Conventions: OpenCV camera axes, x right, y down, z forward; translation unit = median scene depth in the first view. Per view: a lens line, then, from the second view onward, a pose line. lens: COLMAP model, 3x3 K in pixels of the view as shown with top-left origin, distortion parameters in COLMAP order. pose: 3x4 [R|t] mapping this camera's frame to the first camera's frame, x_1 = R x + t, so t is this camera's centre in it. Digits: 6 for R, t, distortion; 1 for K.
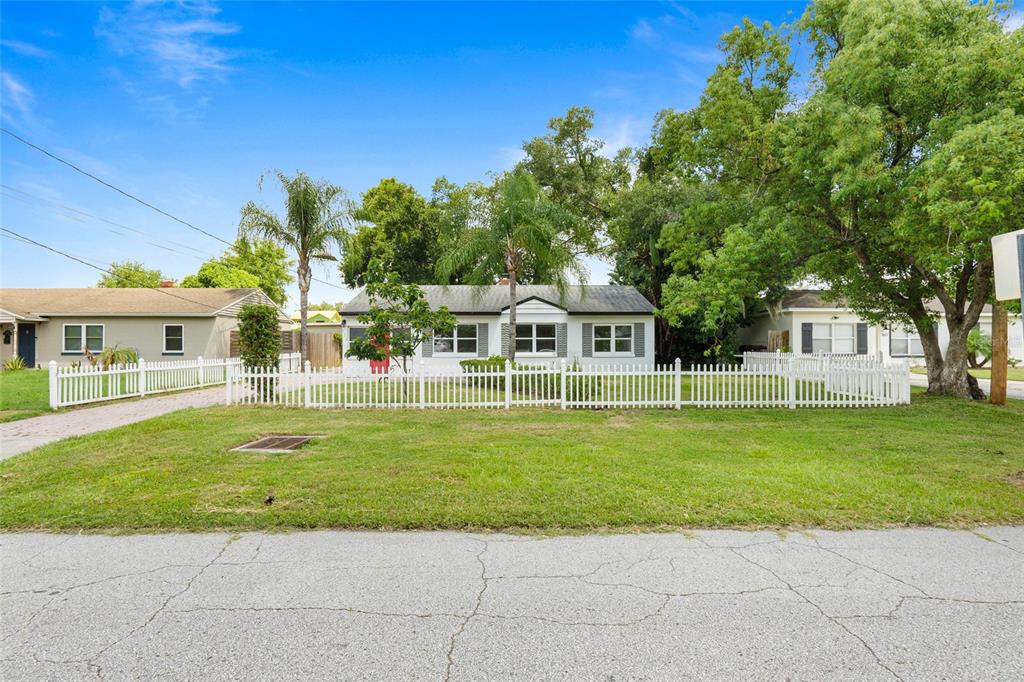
lens RADIAL K [[484.3, 0, 510.2], [0, 484.3, 337.1], [0, 0, 1]] dist [-0.005310, -0.000679]
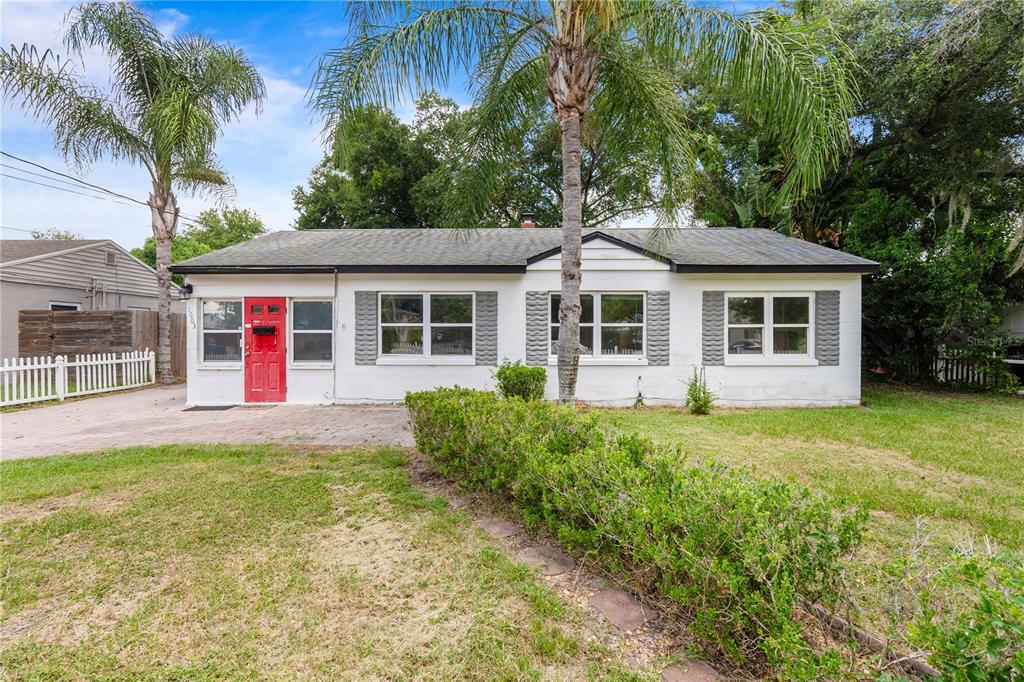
lens RADIAL K [[484.3, 0, 510.2], [0, 484.3, 337.1], [0, 0, 1]] dist [-0.005310, -0.000679]
pose [[0.999628, 0.001735, -0.027201, -0.020555], [-0.001105, 0.999731, 0.023150, 0.003927], [0.027234, -0.023112, 0.999362, 0.534871]]
